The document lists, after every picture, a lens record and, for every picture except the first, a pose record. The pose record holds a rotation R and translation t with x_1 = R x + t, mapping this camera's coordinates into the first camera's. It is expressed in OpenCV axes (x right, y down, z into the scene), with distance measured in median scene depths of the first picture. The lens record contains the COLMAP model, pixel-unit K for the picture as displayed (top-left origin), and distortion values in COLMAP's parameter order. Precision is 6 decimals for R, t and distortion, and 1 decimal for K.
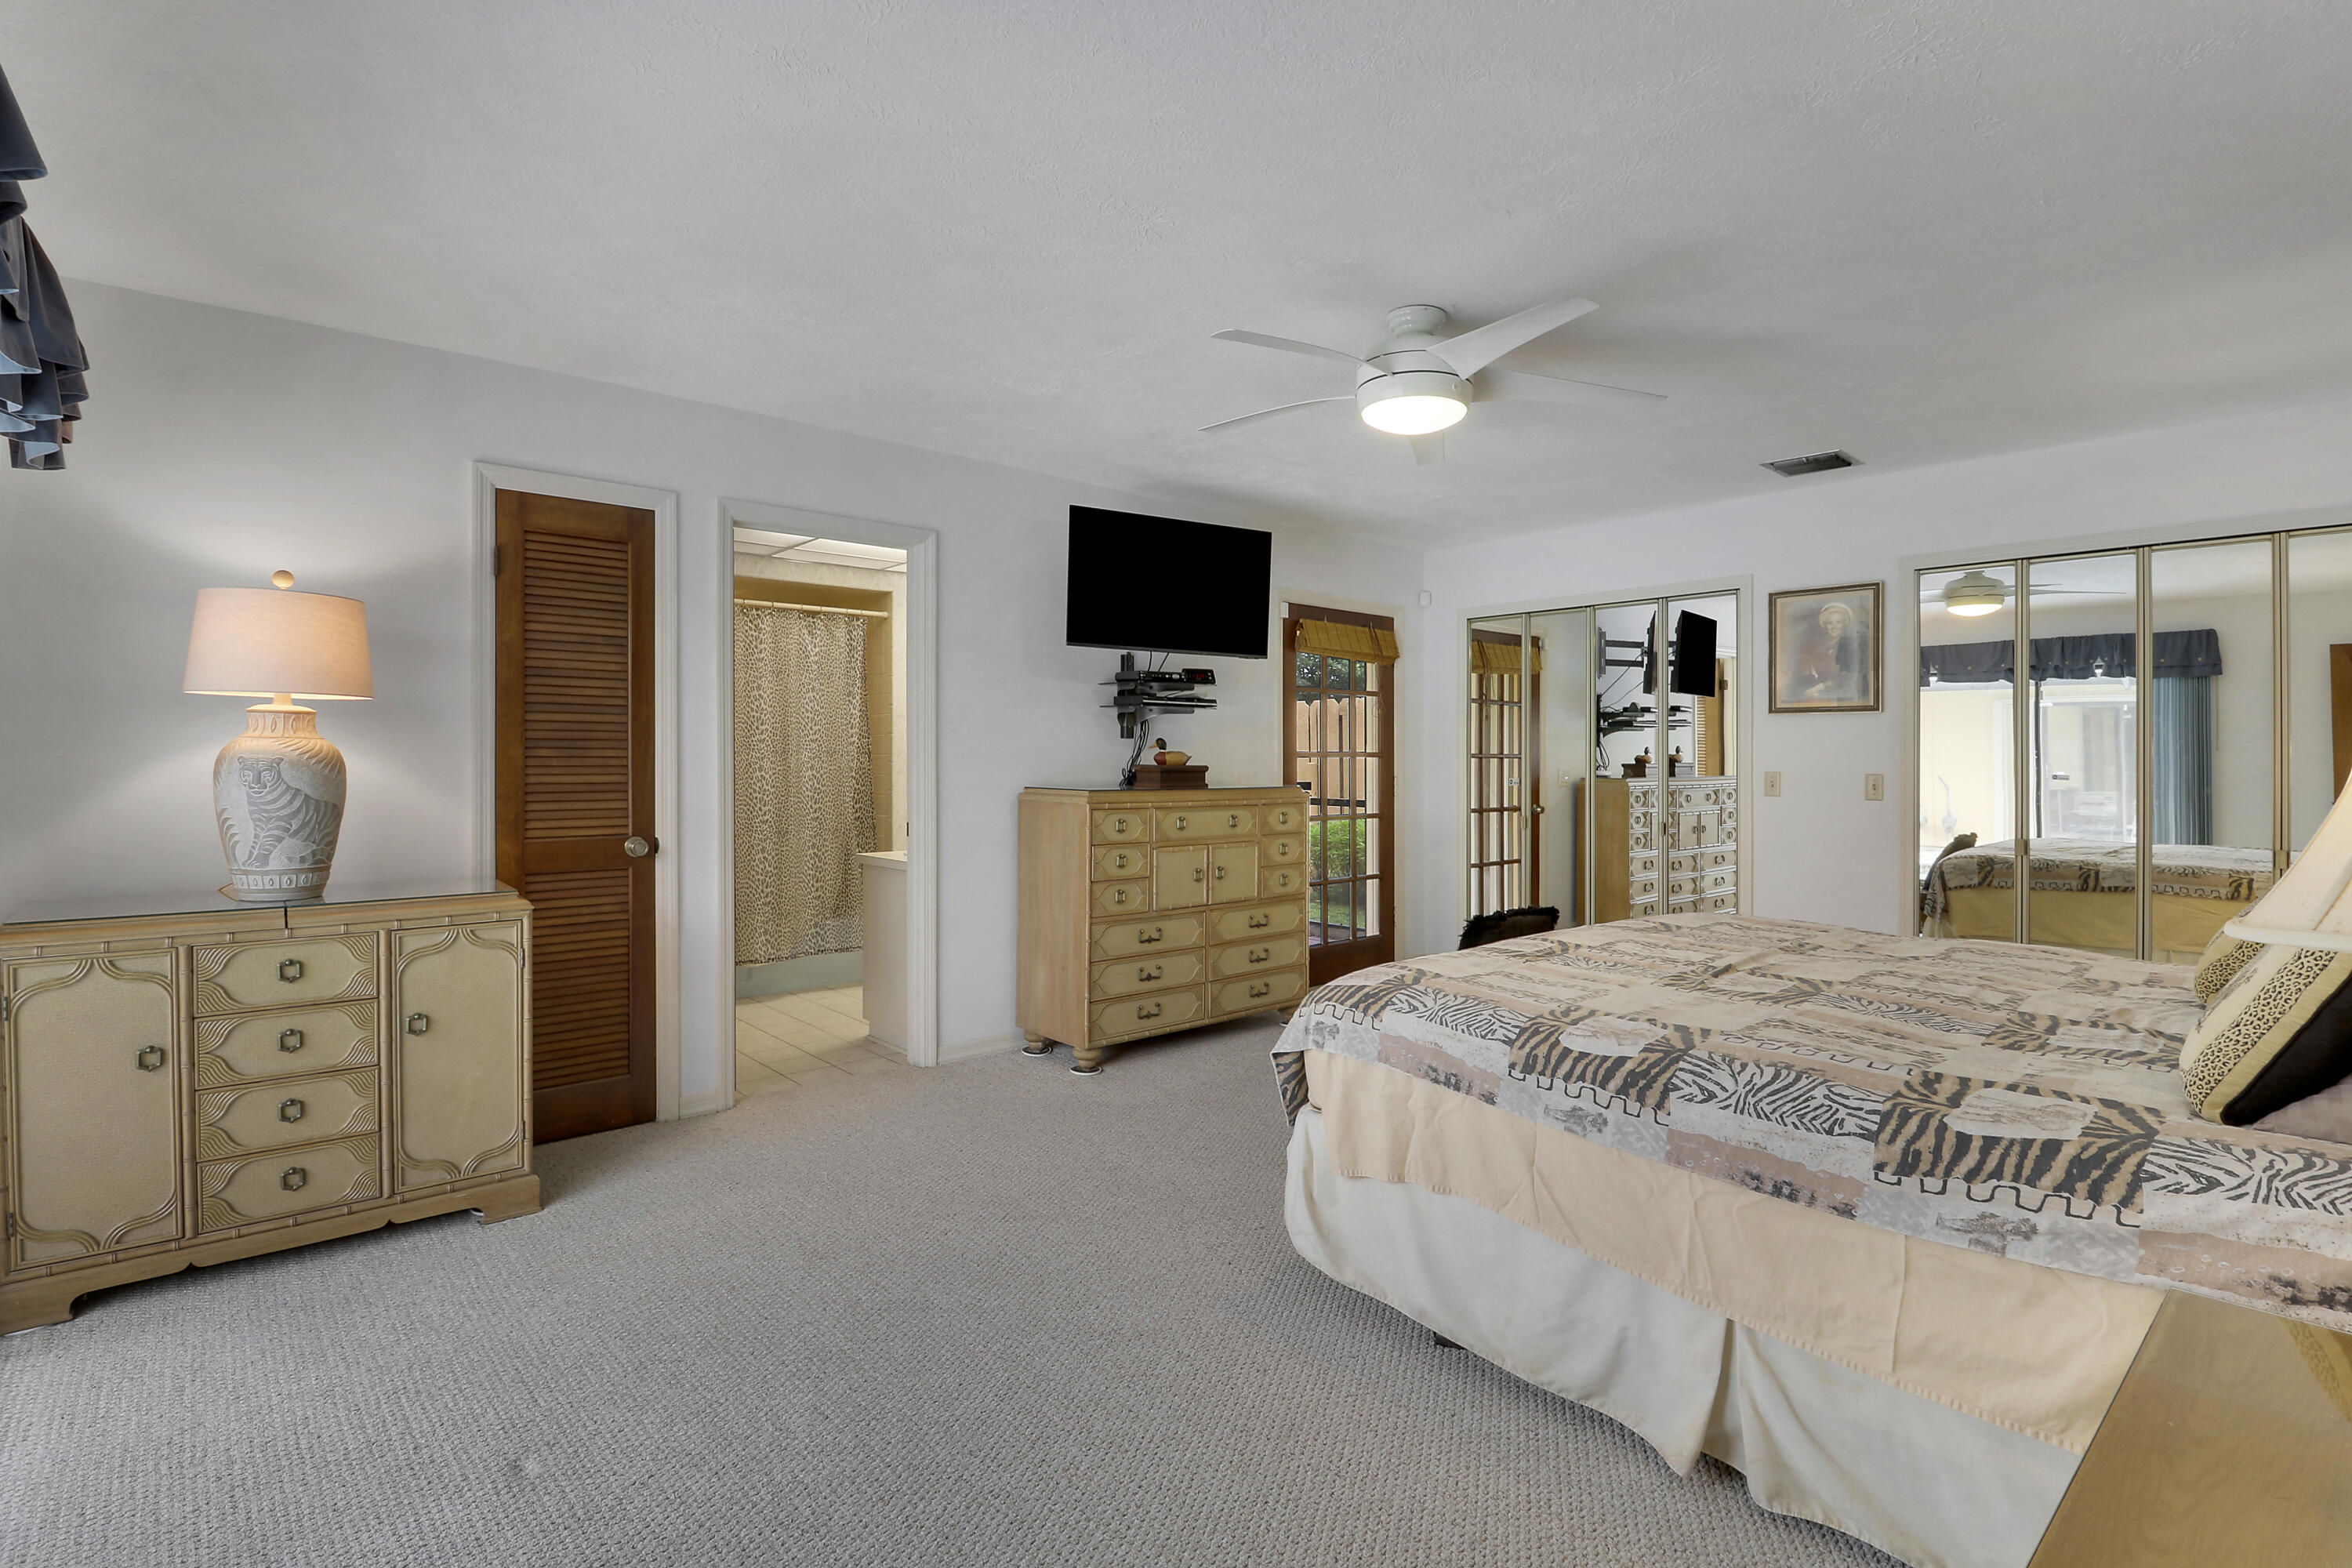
lens RADIAL K [[1101.9, 0, 1210.1], [0, 1101.9, 754.0], [0, 0, 1]] dist [0.001872, -0.013534]
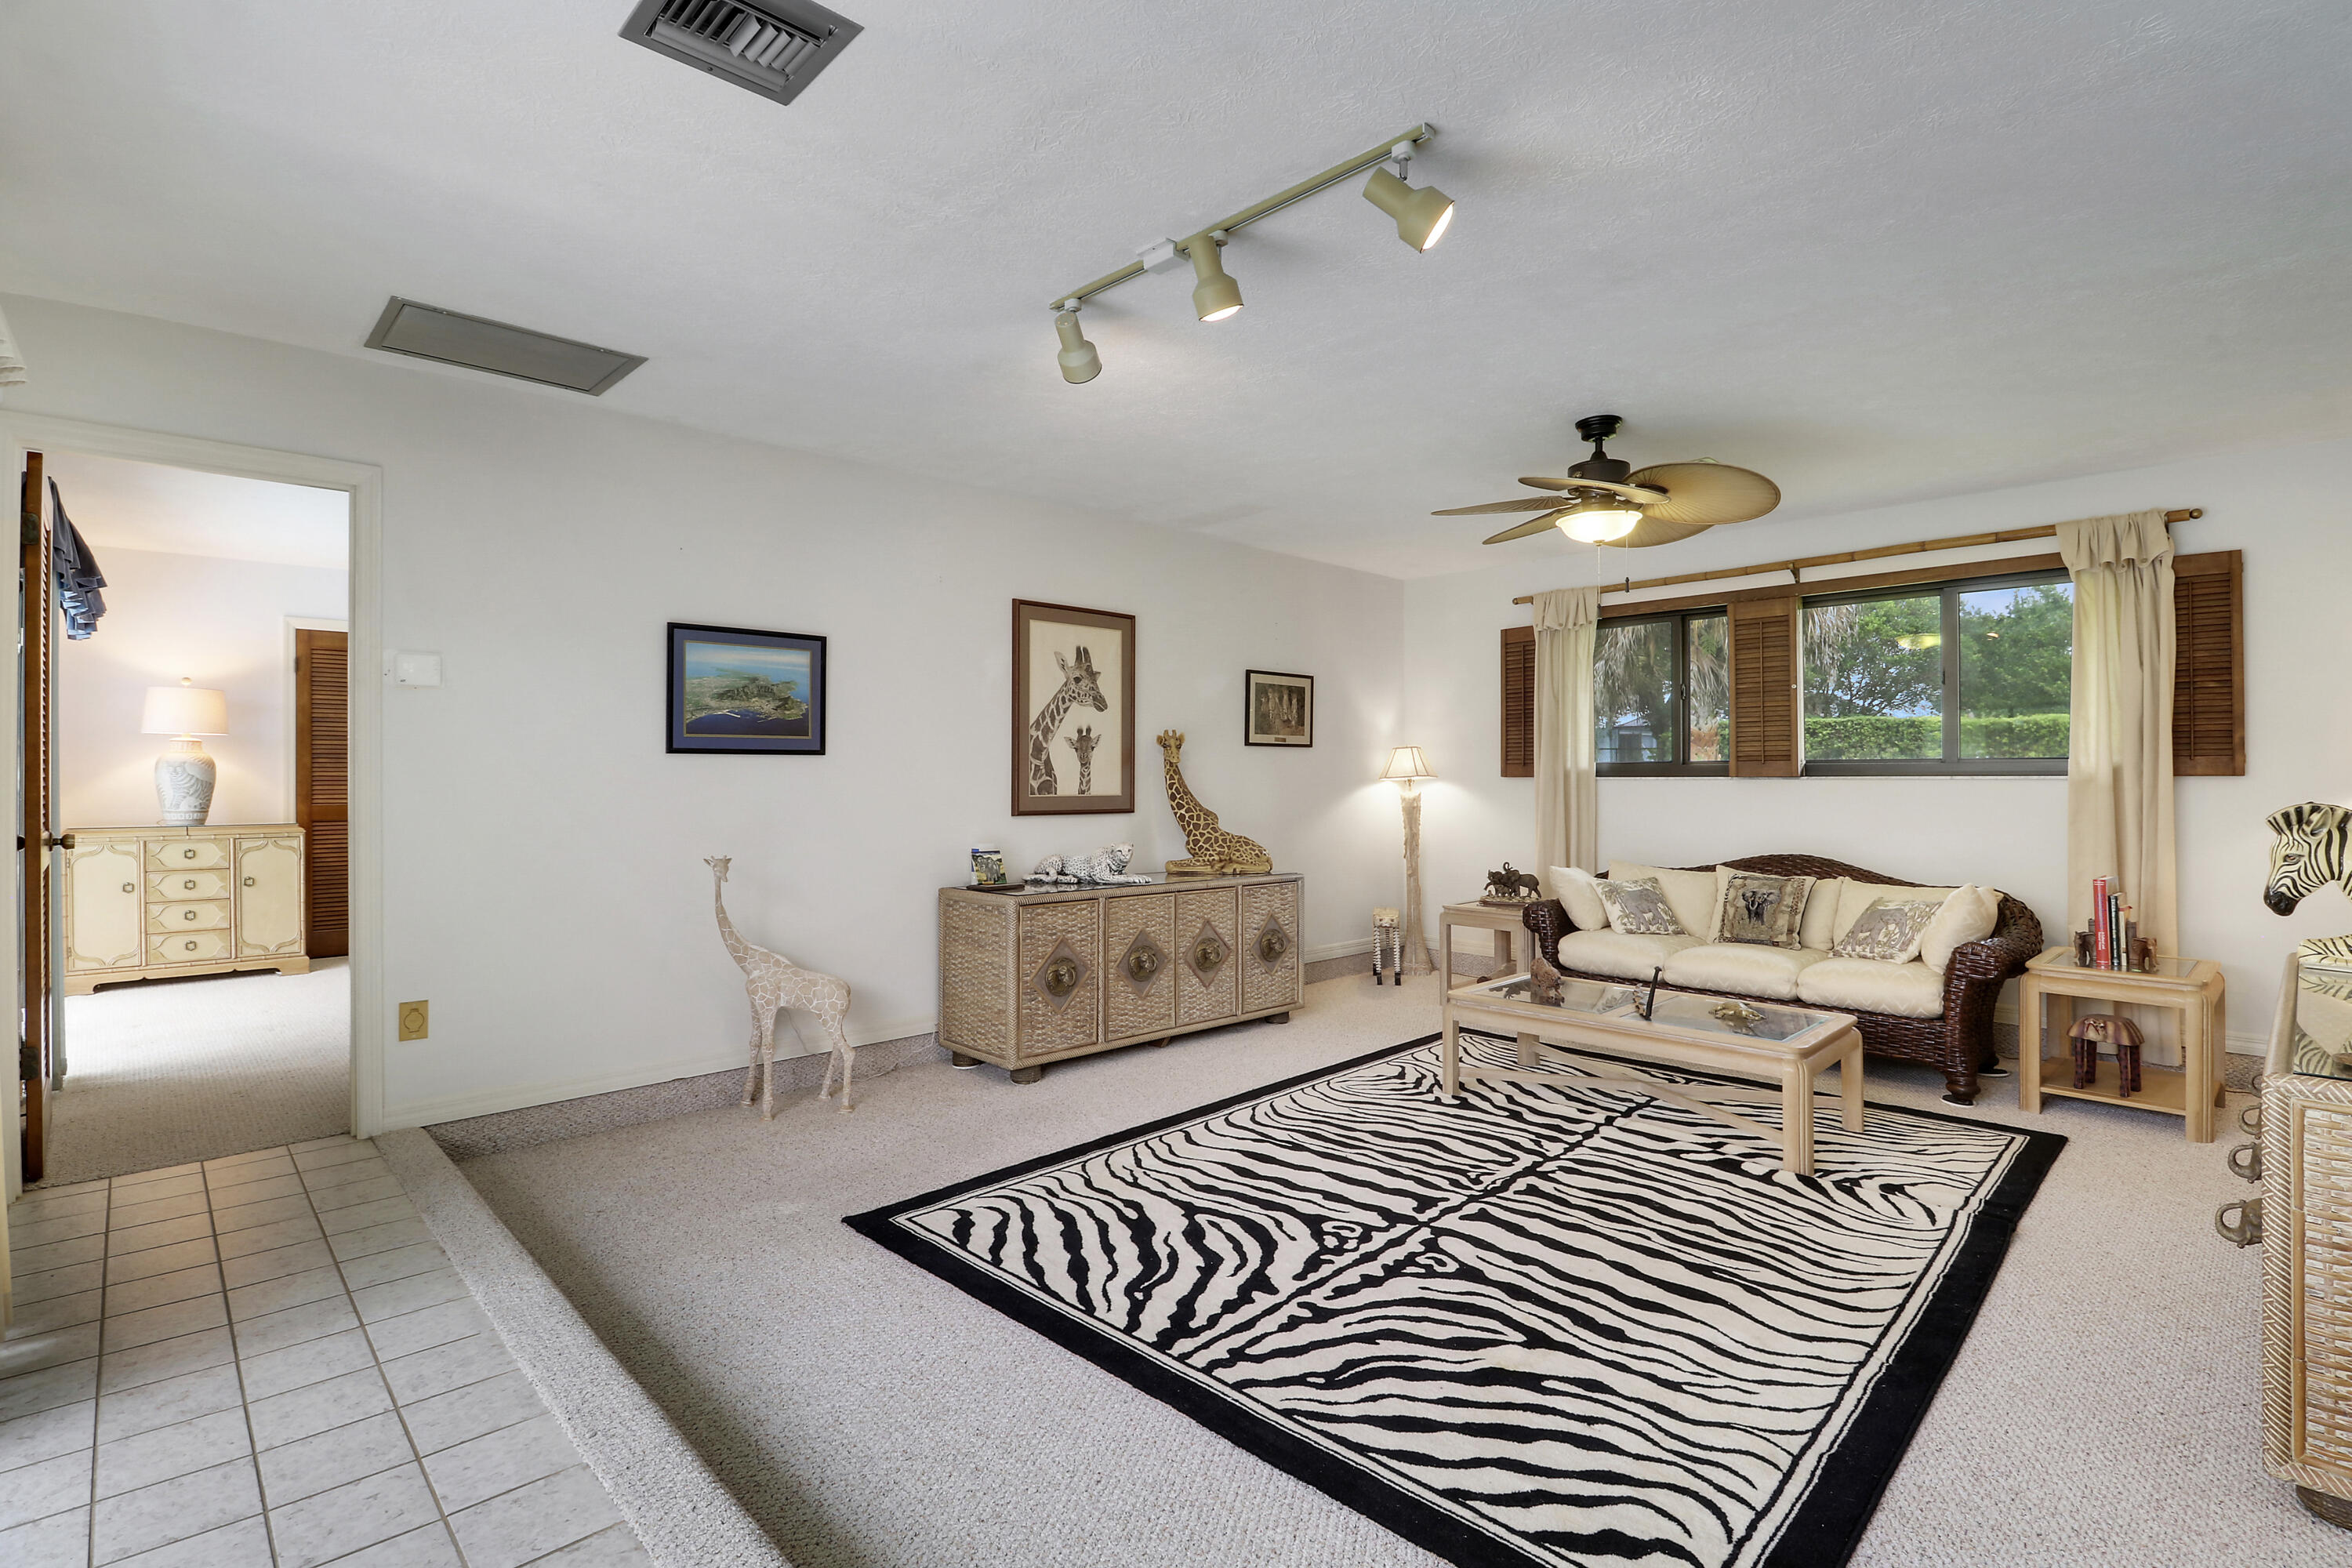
lens RADIAL K [[1101.9, 0, 1188.4], [0, 1101.9, 765.1], [0, 0, 1]] dist [0.001872, -0.013534]
pose [[0.999626, -0.009636, 0.025595, 1.116090], [0.009875, 0.999909, -0.009243, 0.050662], [-0.025504, 0.009492, 0.999630, -1.253912]]
